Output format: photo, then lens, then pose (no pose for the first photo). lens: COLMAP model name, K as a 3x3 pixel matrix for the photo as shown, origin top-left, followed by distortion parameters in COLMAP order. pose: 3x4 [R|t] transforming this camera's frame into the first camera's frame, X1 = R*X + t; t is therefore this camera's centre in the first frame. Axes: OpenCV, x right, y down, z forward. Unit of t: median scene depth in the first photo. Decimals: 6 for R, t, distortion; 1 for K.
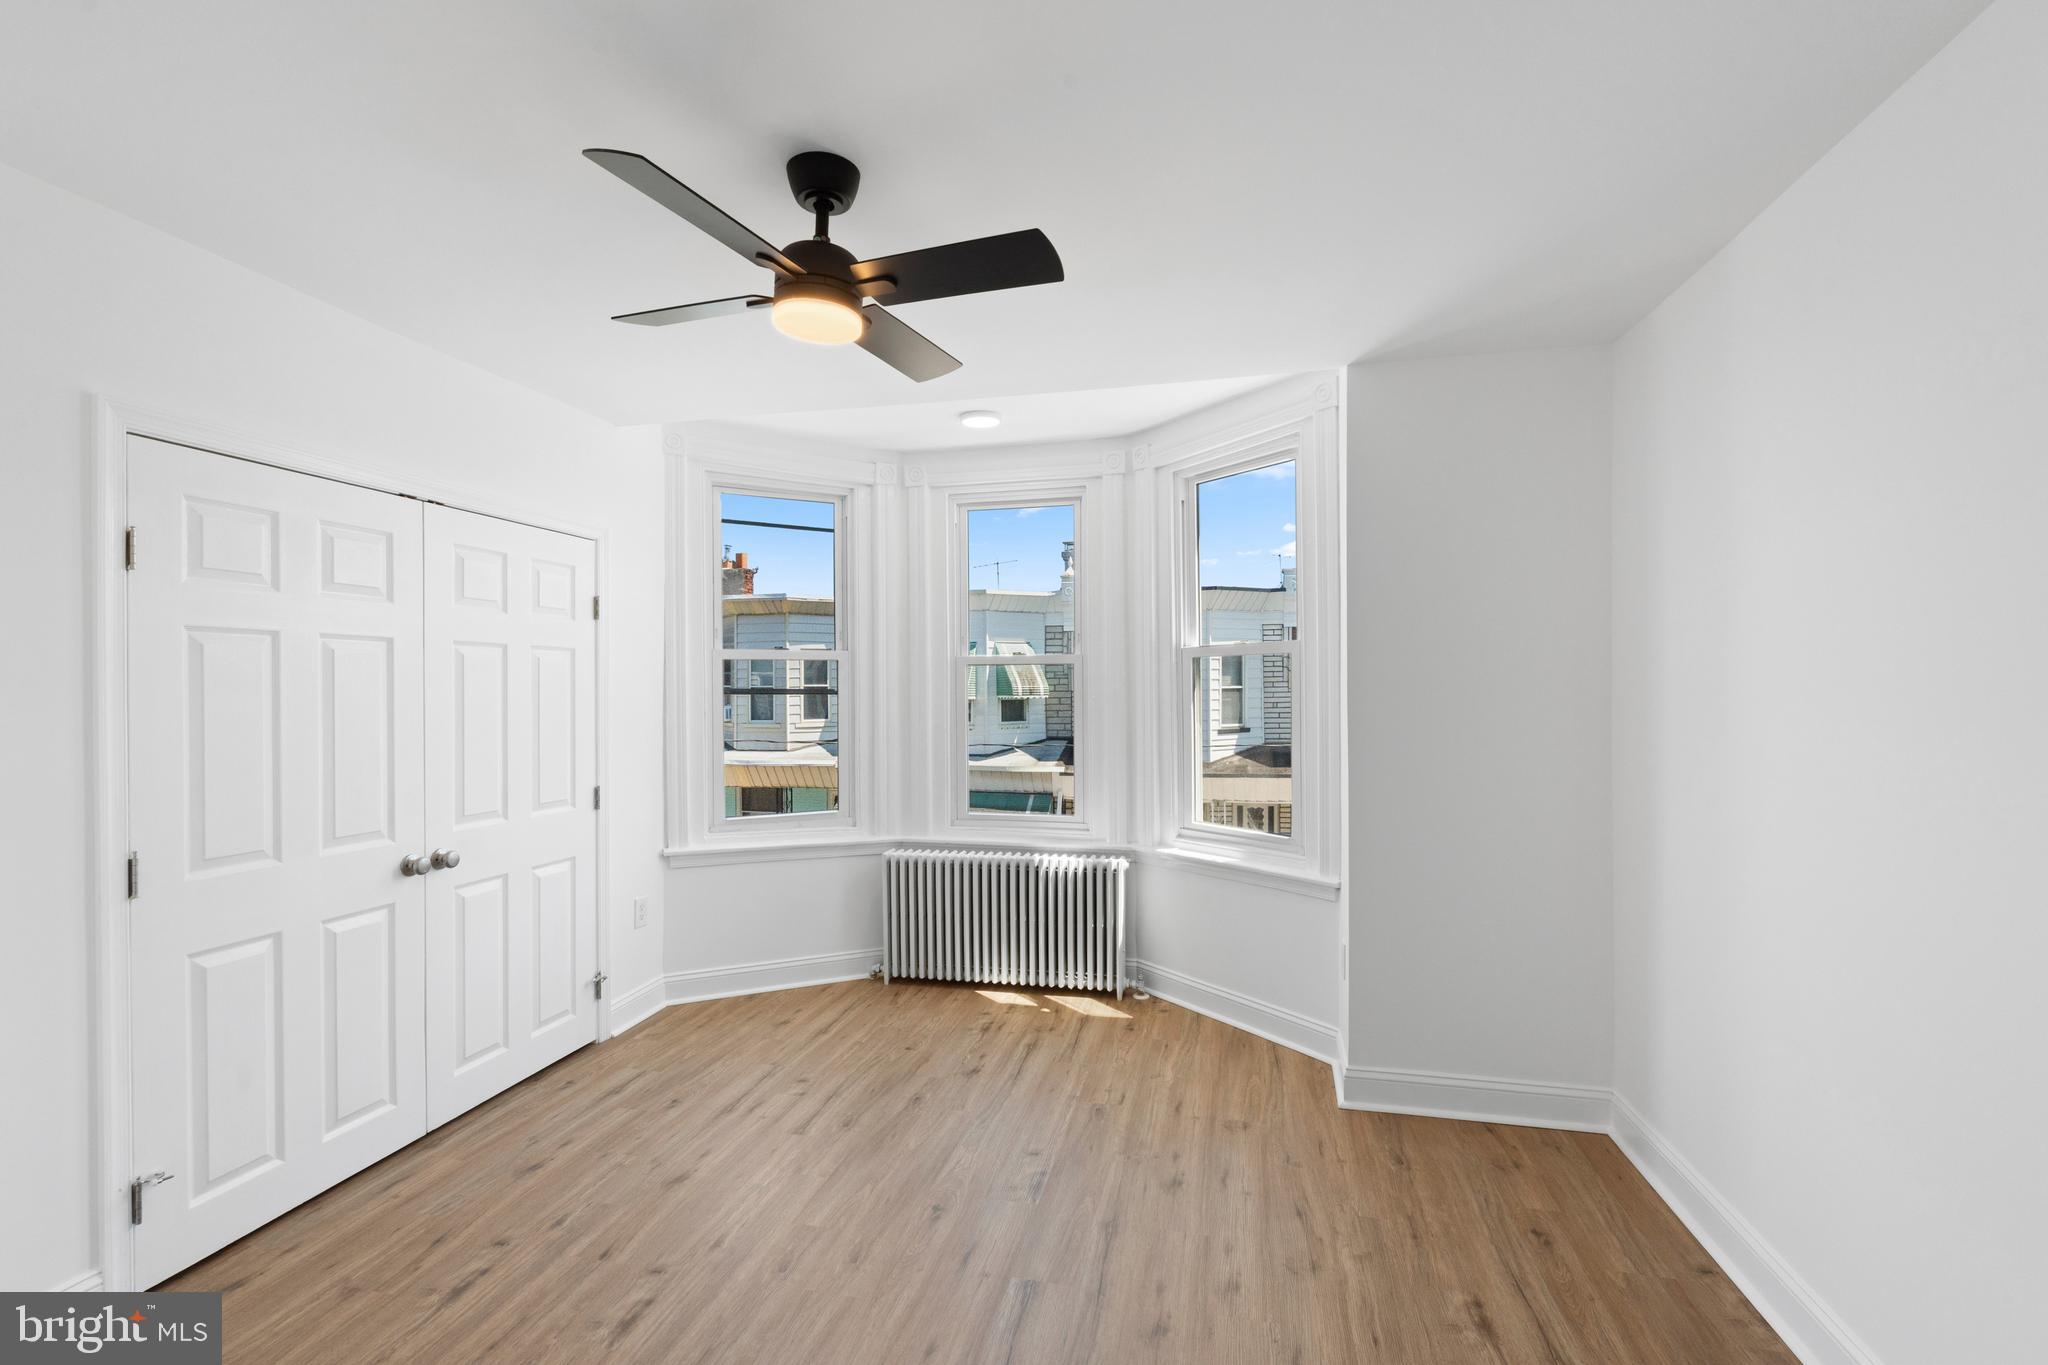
lens RADIAL K [[879.8, 0, 1022.1], [0, 879.8, 681.3], [0, 0, 1]] dist [-0.007469, 0.001690]
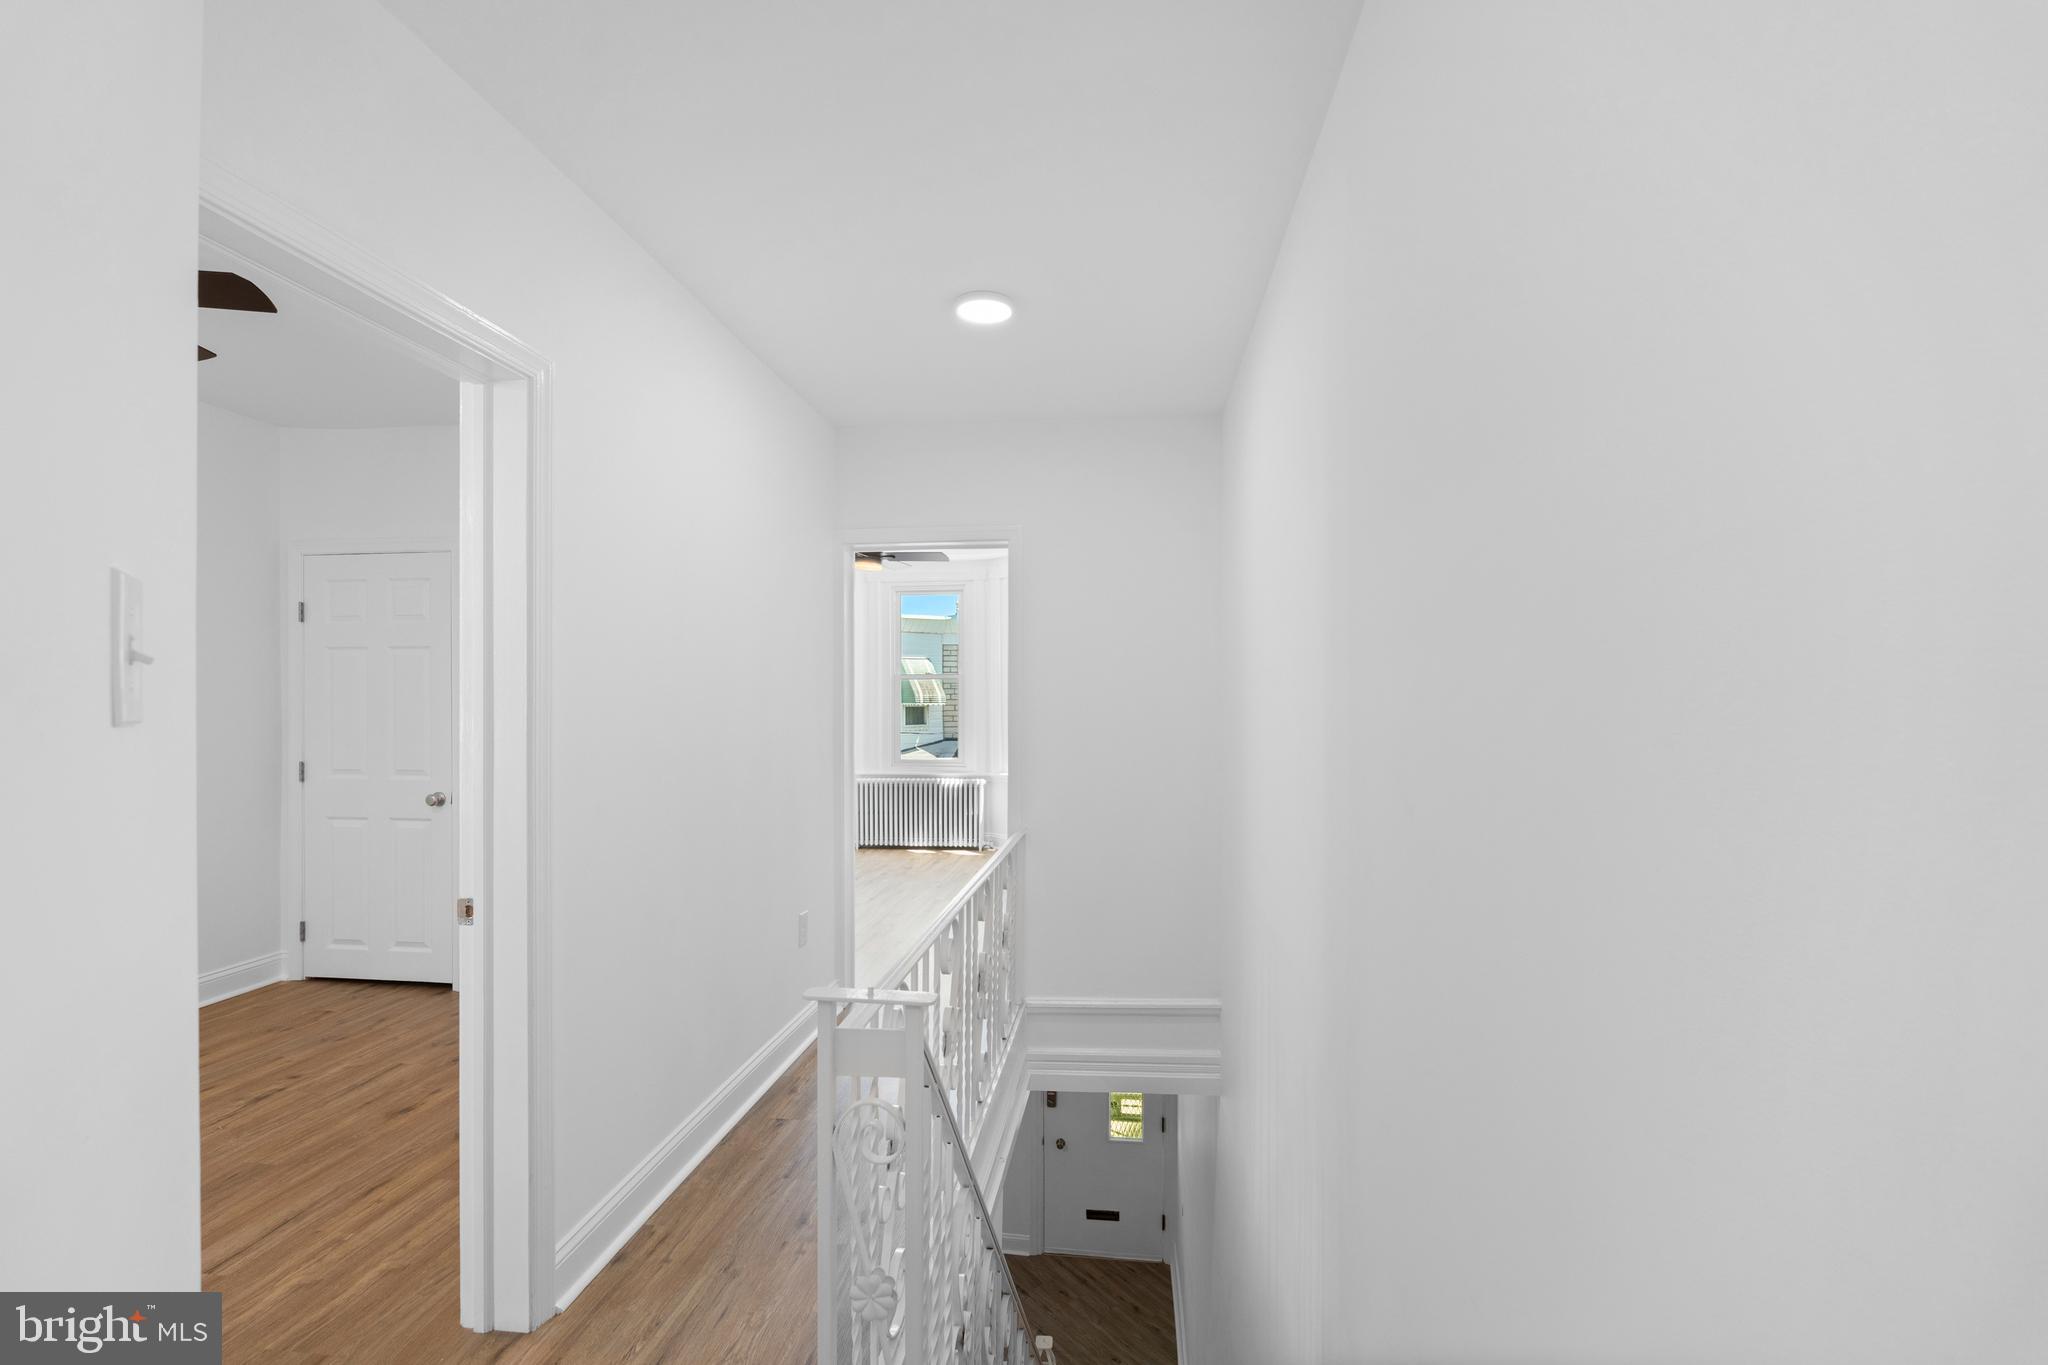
lens RADIAL K [[879.8, 0, 1026.4], [0, 879.8, 686.9], [0, 0, 1]] dist [-0.007469, 0.001690]
pose [[0.992543, 0.005698, 0.121758, -0.011369], [-0.004691, 0.999952, -0.008559, 0.005744], [-0.121801, 0.007924, 0.992523, -0.392196]]
